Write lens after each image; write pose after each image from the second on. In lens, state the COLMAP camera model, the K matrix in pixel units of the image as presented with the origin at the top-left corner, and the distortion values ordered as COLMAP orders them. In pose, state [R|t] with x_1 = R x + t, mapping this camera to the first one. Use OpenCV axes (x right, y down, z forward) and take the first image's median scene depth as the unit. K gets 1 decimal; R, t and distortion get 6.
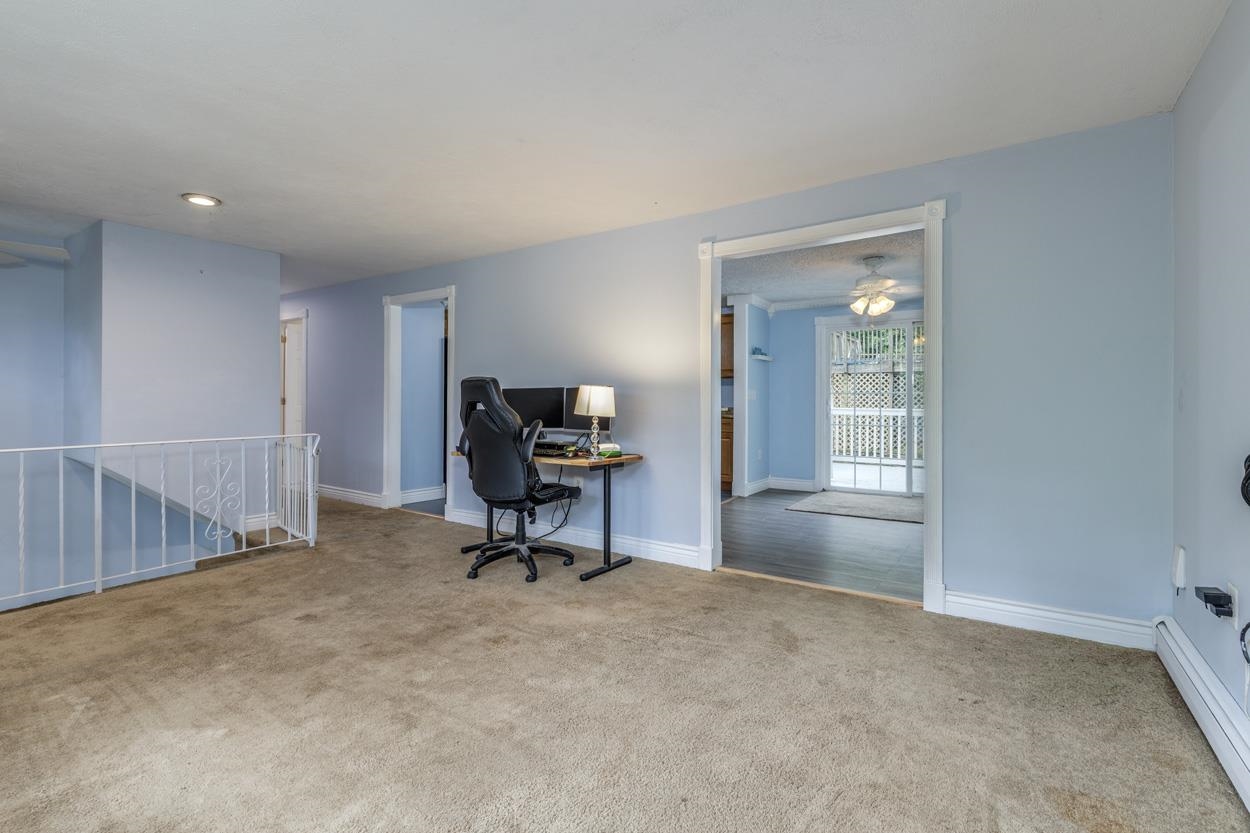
lens RADIAL K [[572.2, 0, 629.0], [0, 572.2, 404.4], [0, 0, 1]] dist [0.017078, -0.001101]
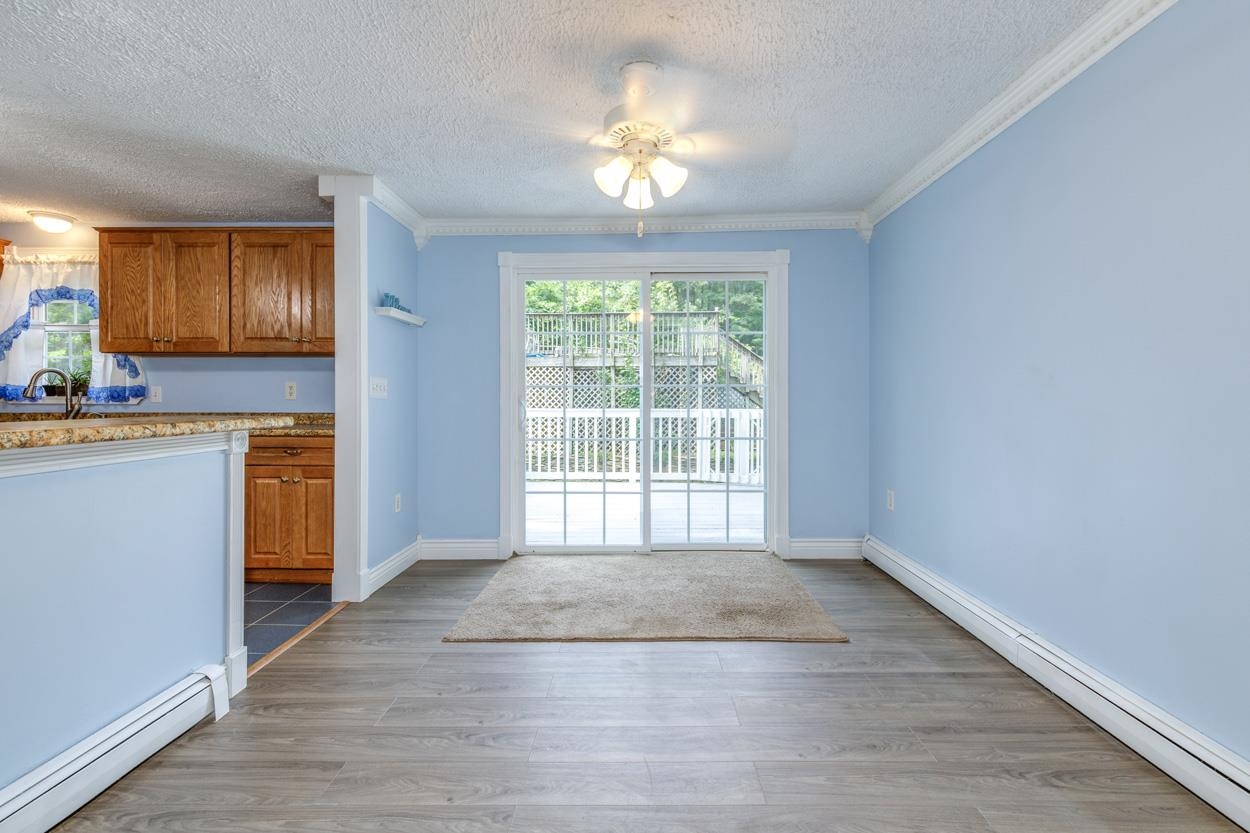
lens RADIAL K [[572.2, 0, 609.8], [0, 572.2, 397.8], [0, 0, 1]] dist [0.017078, -0.001101]
pose [[0.863219, -0.000678, 0.504829, 0.127362], [0.004868, 0.999964, -0.006980, -0.002809], [-0.504806, 0.008483, 0.863191, 0.438372]]
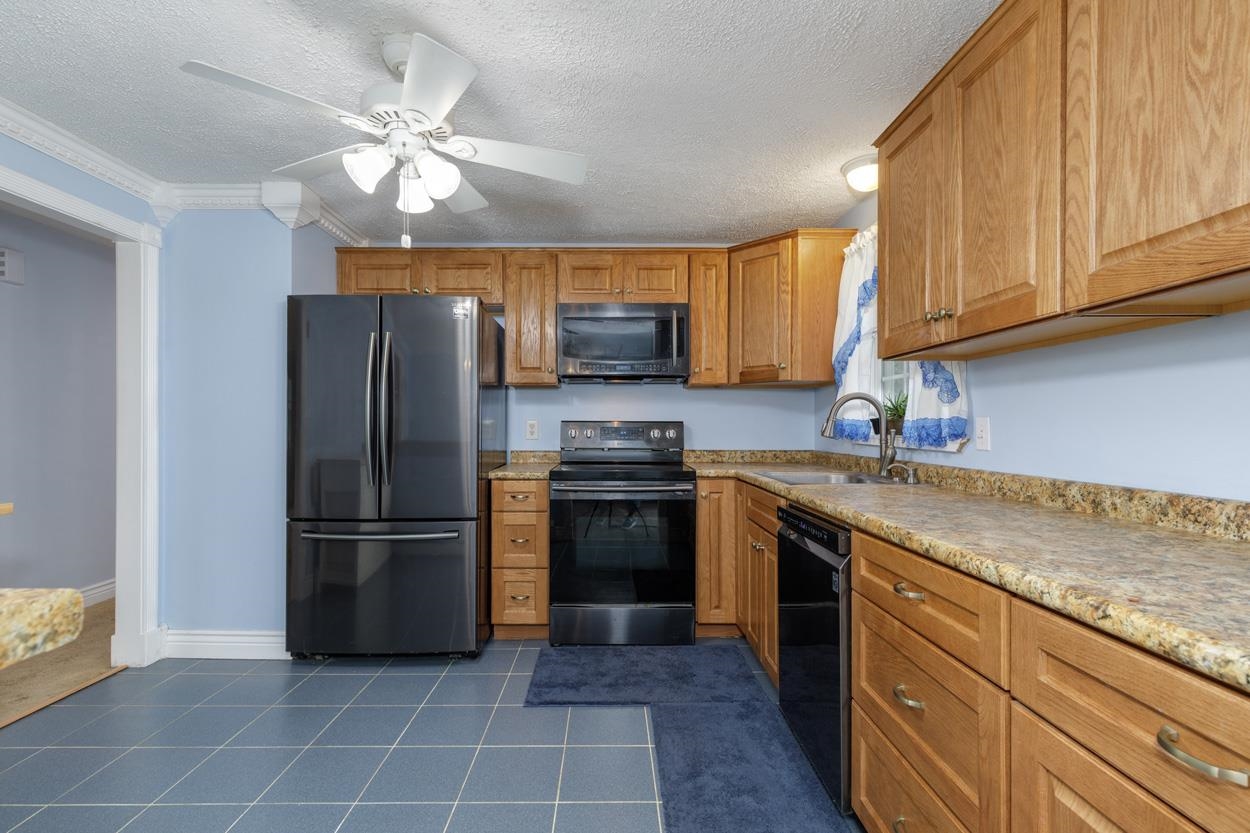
lens RADIAL K [[572.2, 0, 618.0], [0, 572.2, 423.5], [0, 0, 1]] dist [0.017078, -0.001101]
pose [[0.553747, -0.004839, -0.832671, 0.164817], [-0.007551, 0.999913, -0.010832, -0.013086], [0.832651, 0.012286, 0.553662, 0.850024]]
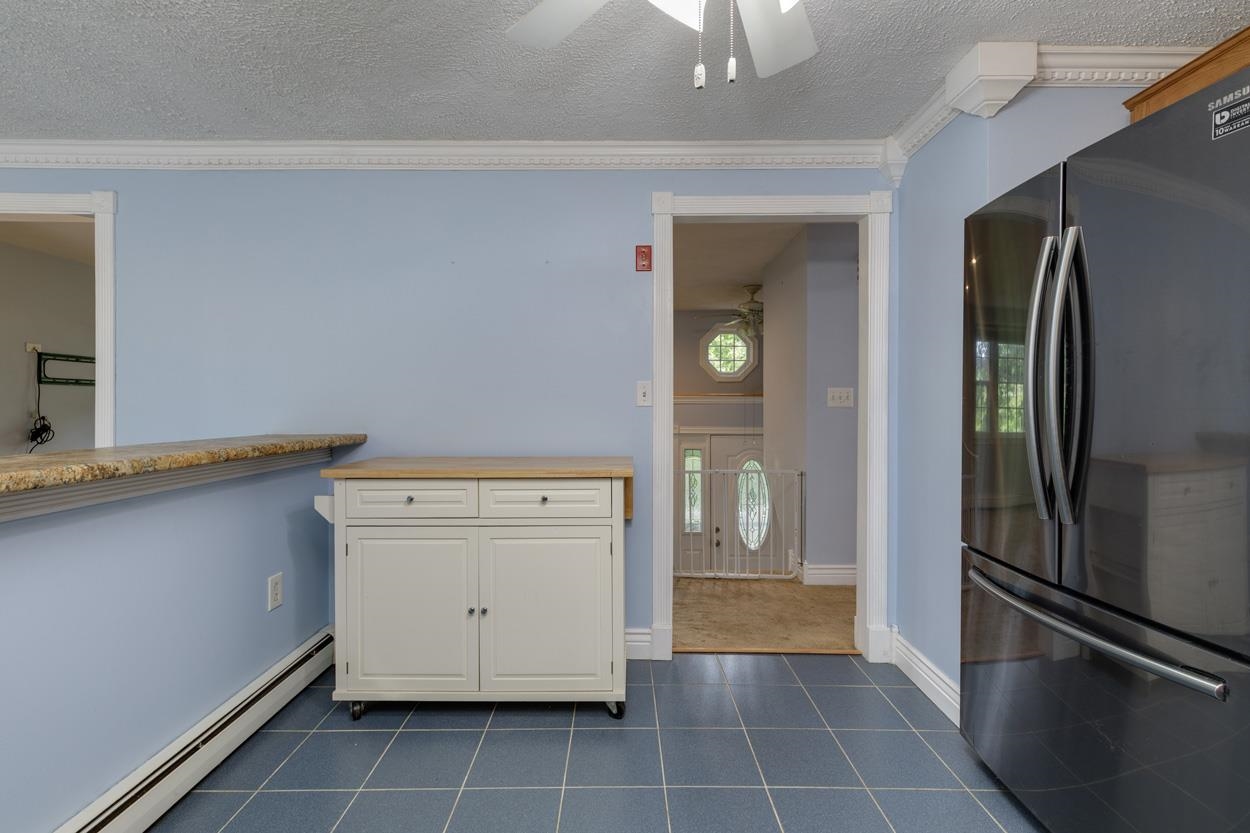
lens RADIAL K [[572.2, 0, 621.0], [0, 572.2, 410.9], [0, 0, 1]] dist [0.017078, -0.001101]
pose [[-0.833680, 0.003902, -0.552234, -0.002991], [-0.007847, 0.999790, 0.018910, -0.017468], [0.552192, 0.020098, -0.833475, 1.019277]]
